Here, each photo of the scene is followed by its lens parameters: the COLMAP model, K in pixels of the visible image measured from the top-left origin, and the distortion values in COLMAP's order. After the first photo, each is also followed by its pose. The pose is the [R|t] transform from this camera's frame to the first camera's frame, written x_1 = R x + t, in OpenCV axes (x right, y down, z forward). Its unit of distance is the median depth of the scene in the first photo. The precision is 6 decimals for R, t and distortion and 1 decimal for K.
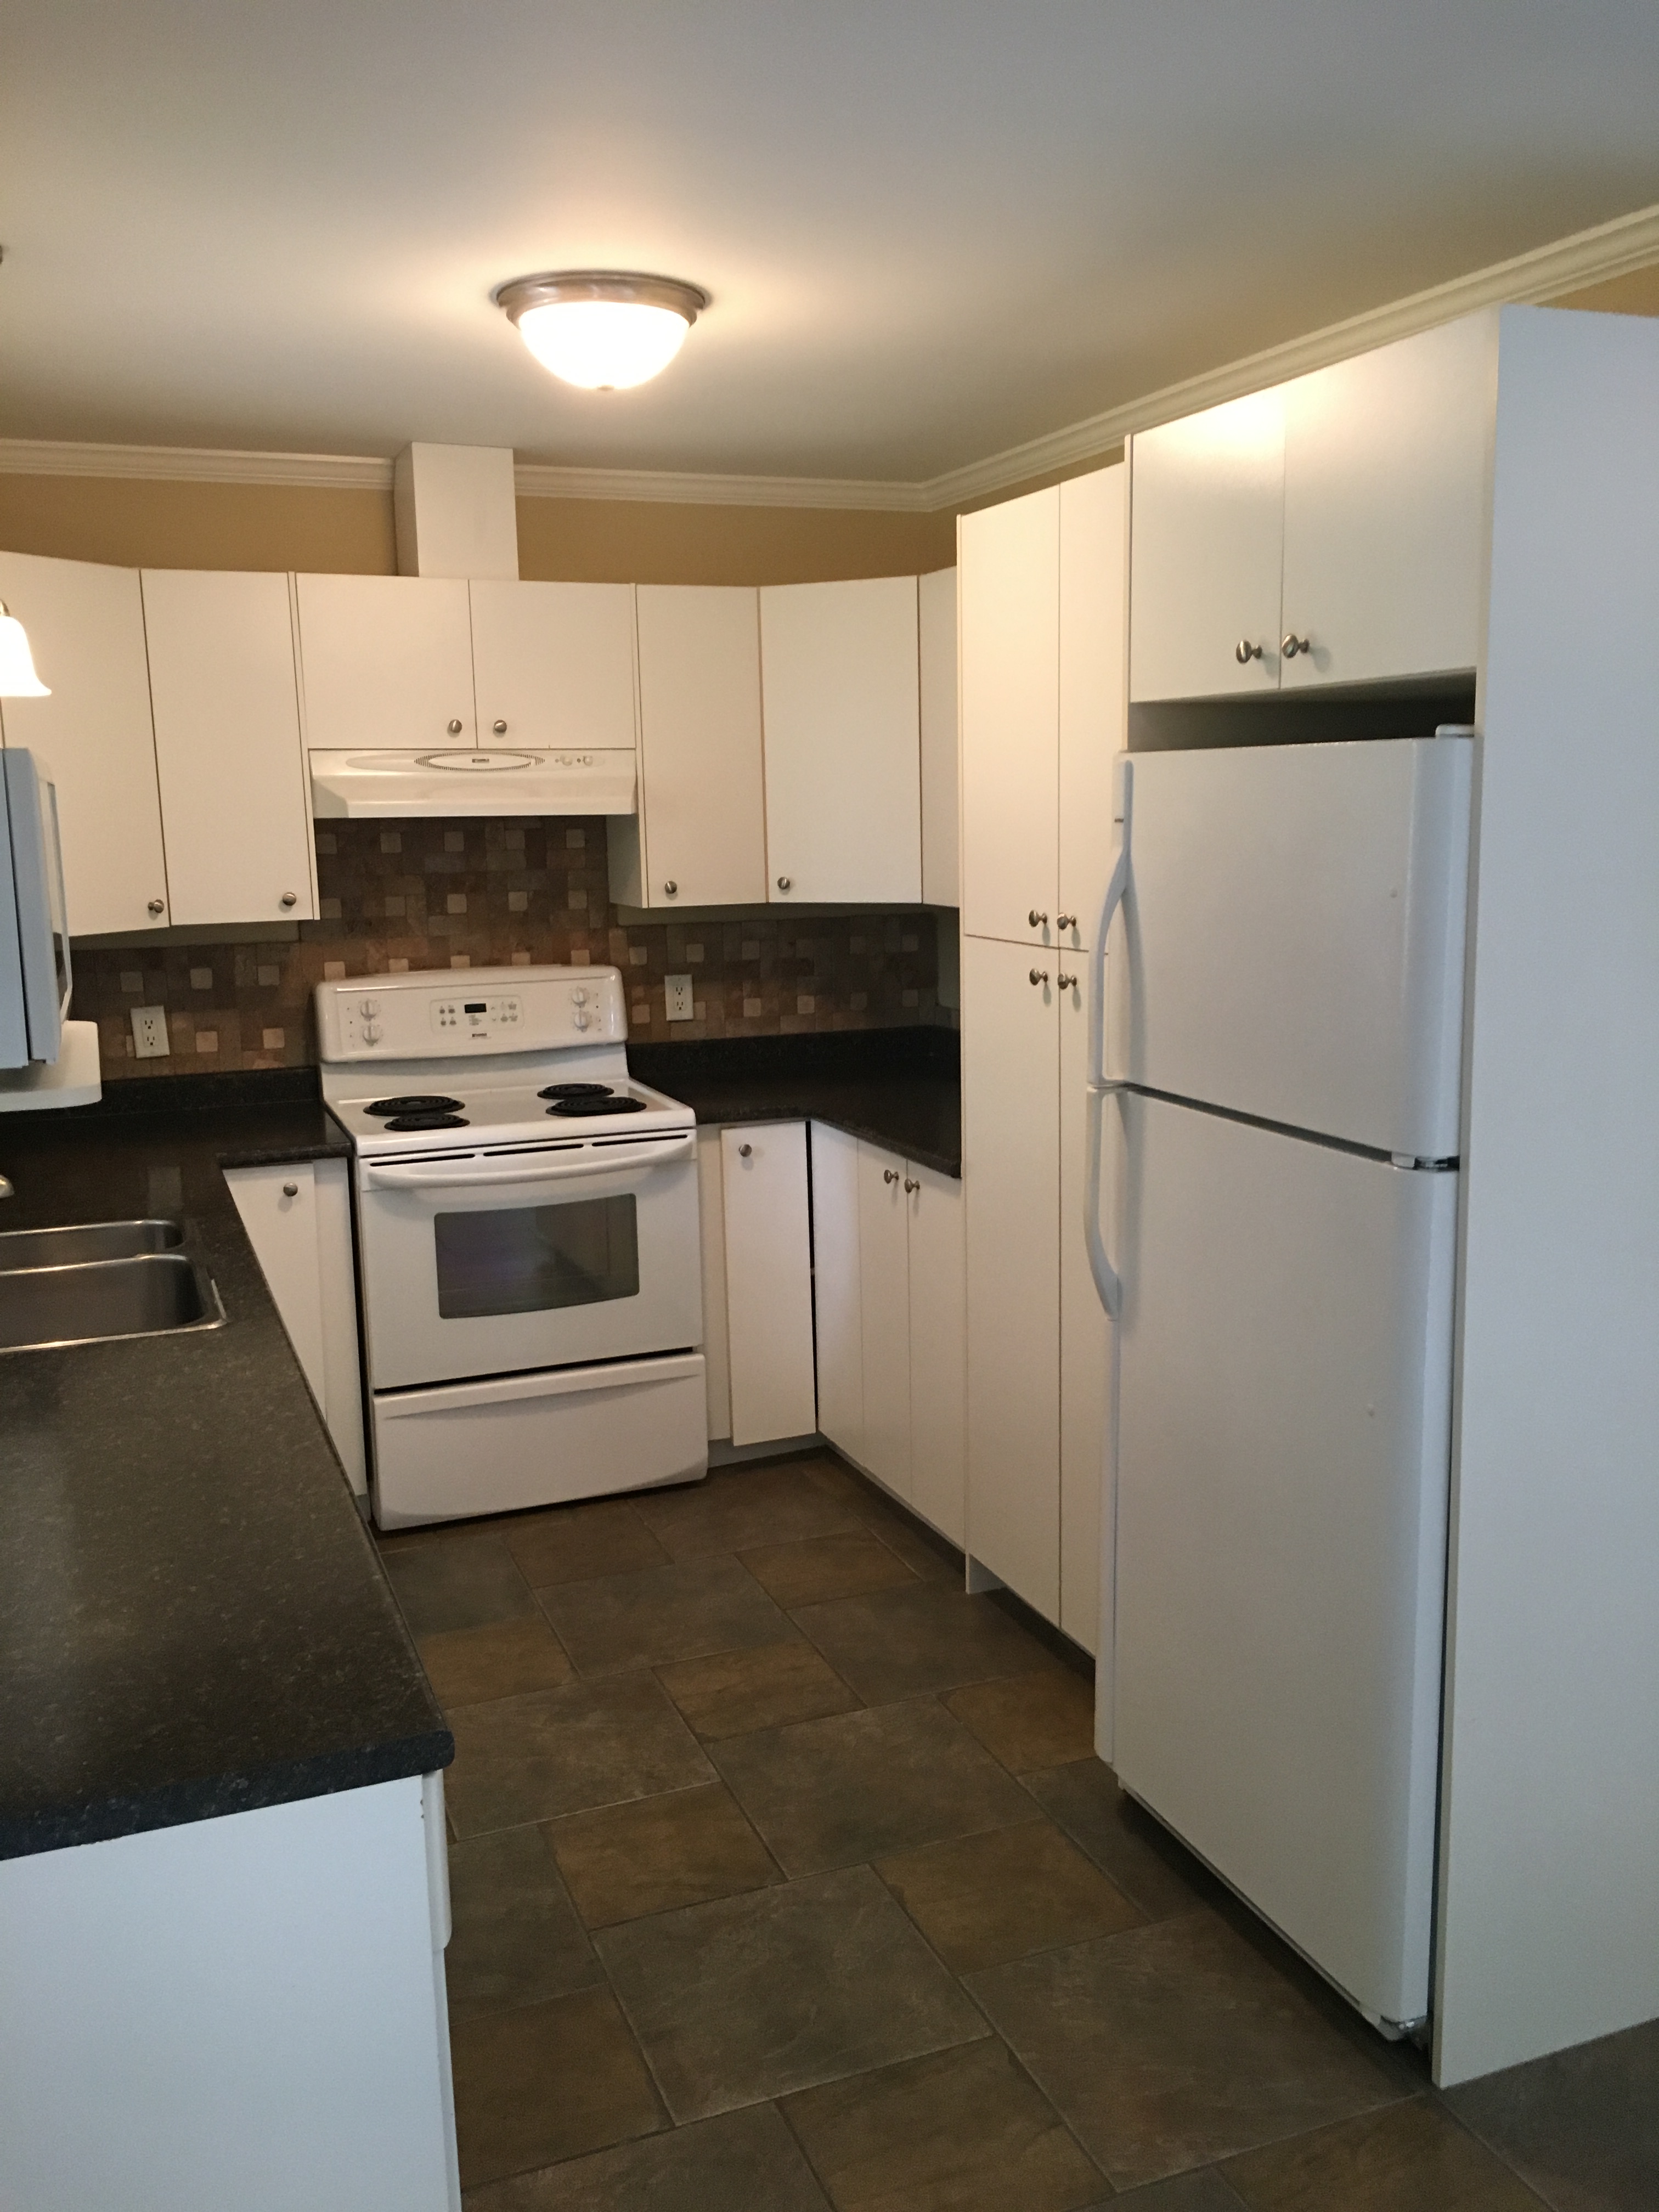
lens RADIAL K [[1887.1, 0, 829.5], [0, 1887.1, 1106.0], [0, 0, 1]] dist [0.085877, -0.121412]
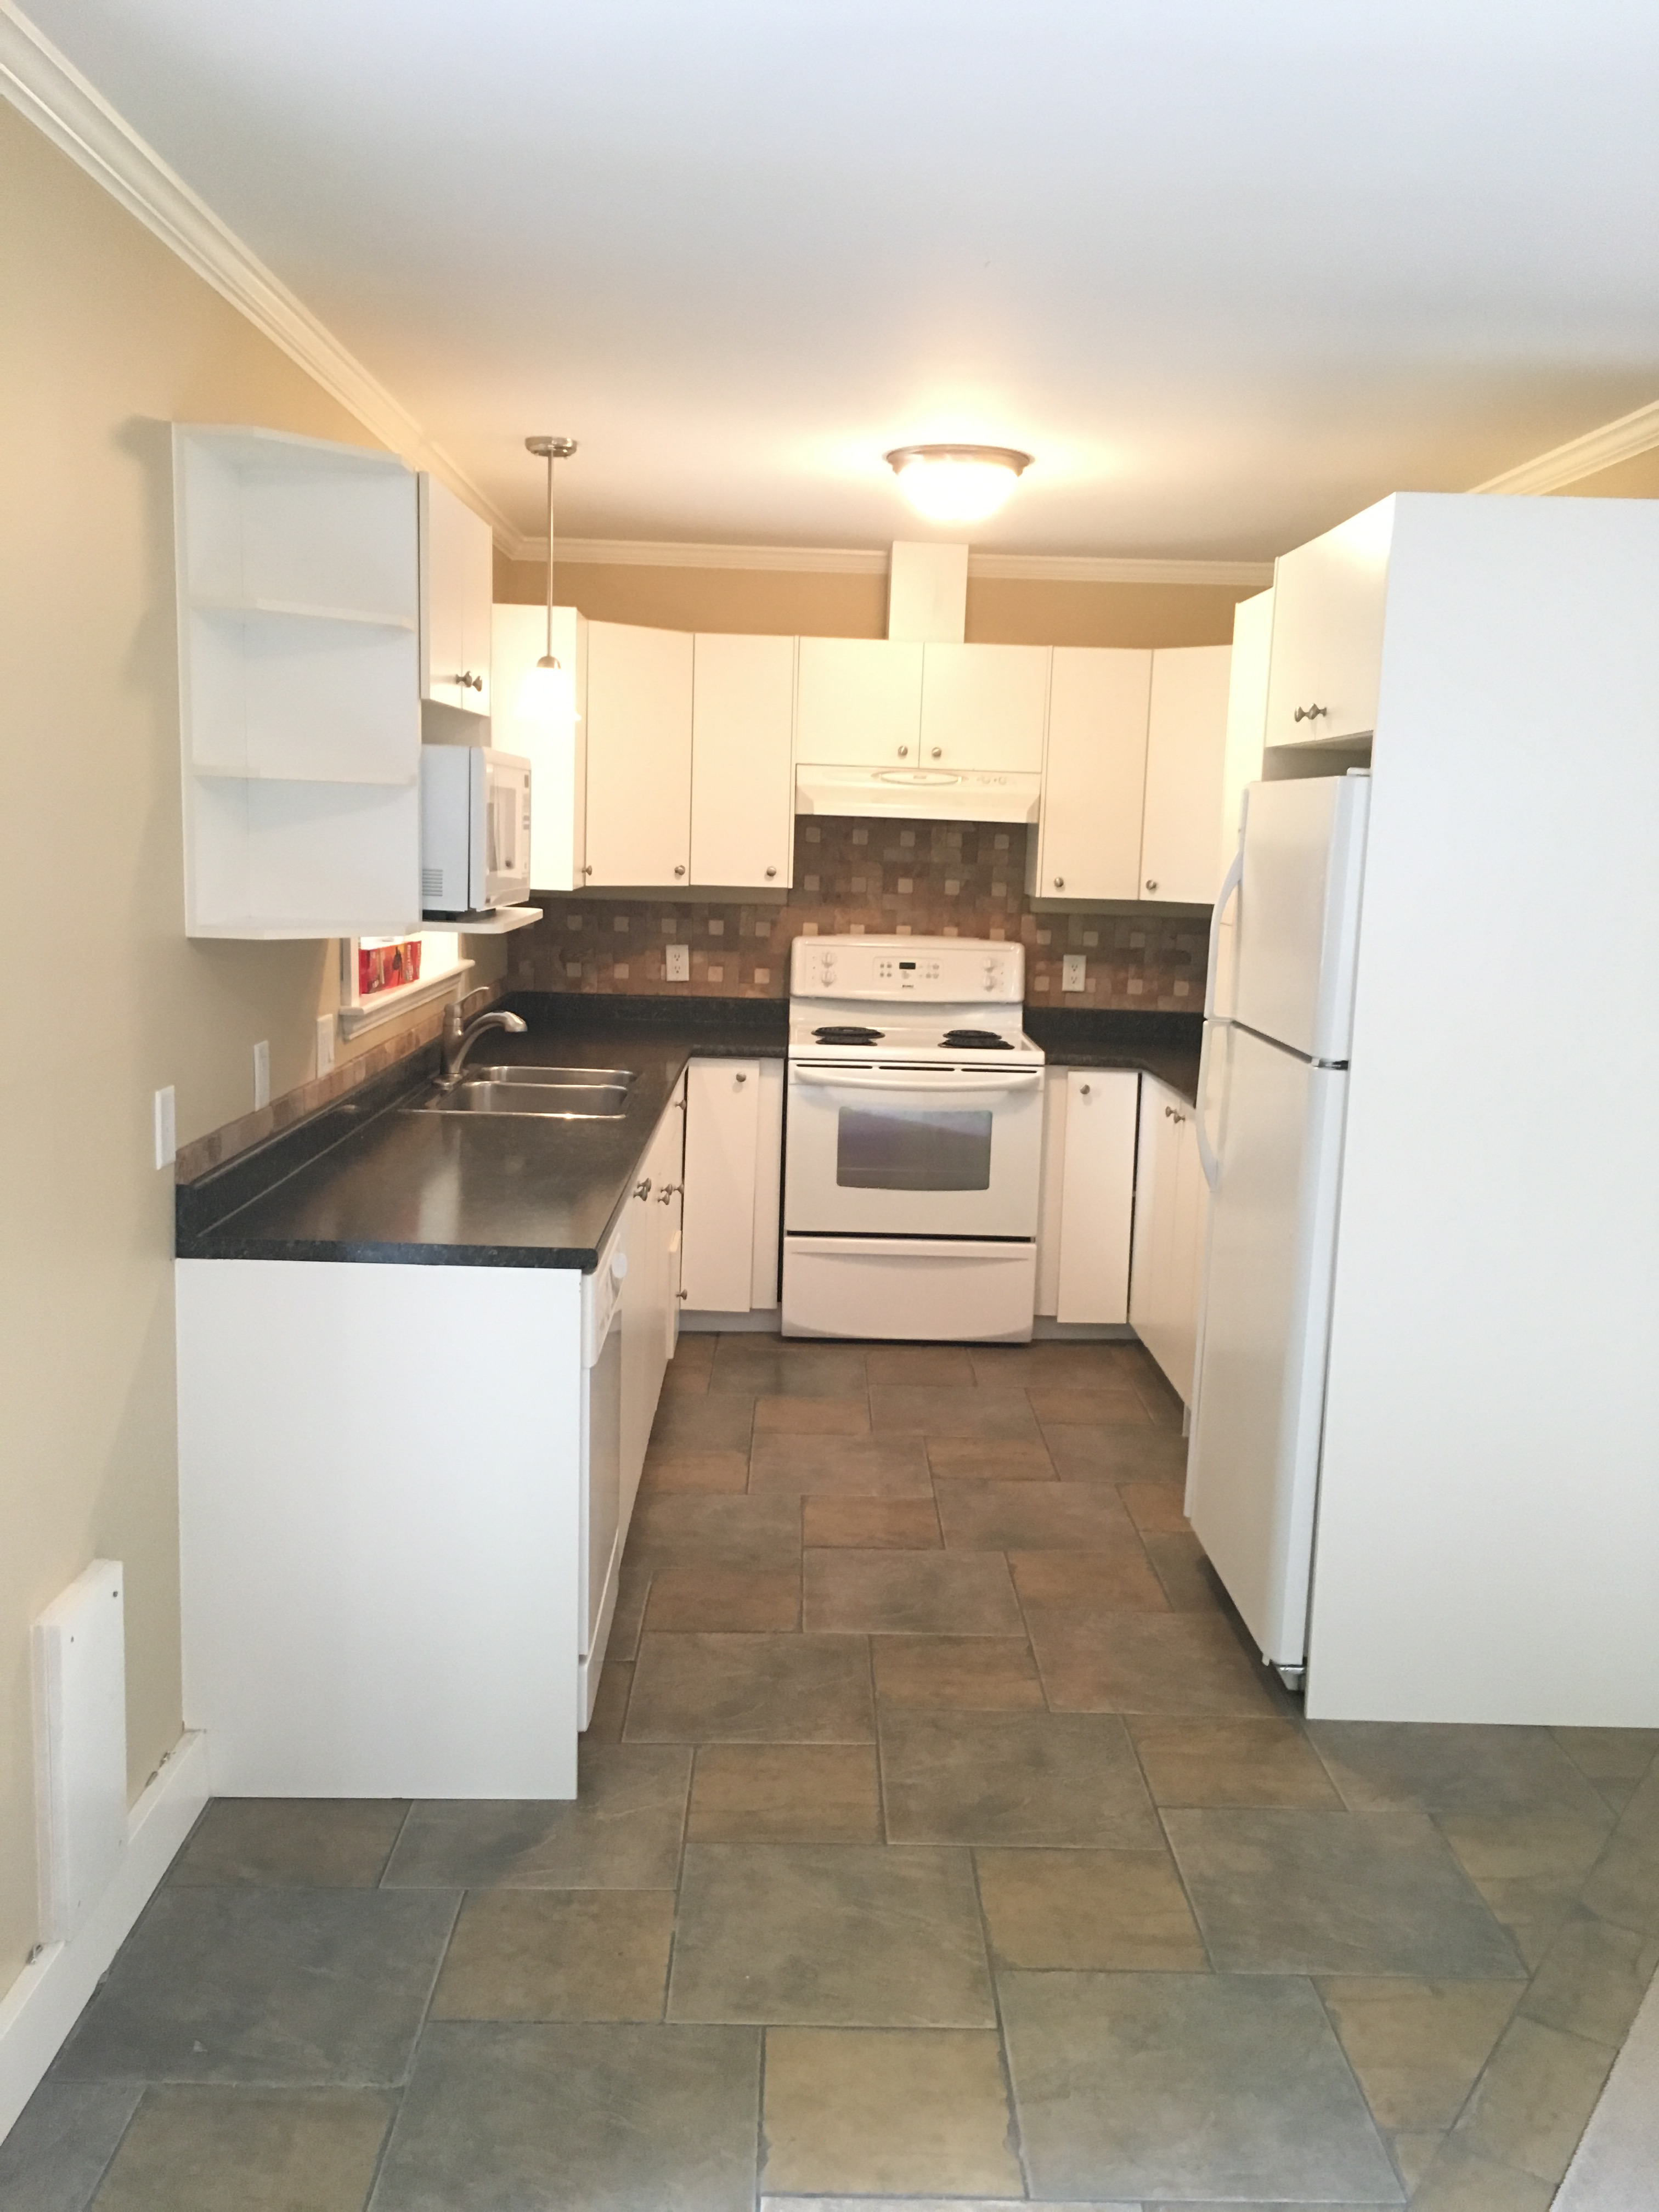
lens RADIAL K [[1887.1, 0, 829.5], [0, 1887.1, 1106.0], [0, 0, 1]] dist [0.085877, -0.121412]
pose [[0.934903, 0.102902, -0.339659, 0.225404], [-0.108858, 0.994056, 0.001526, 0.050717], [0.337797, 0.035548, 0.940548, -0.254153]]
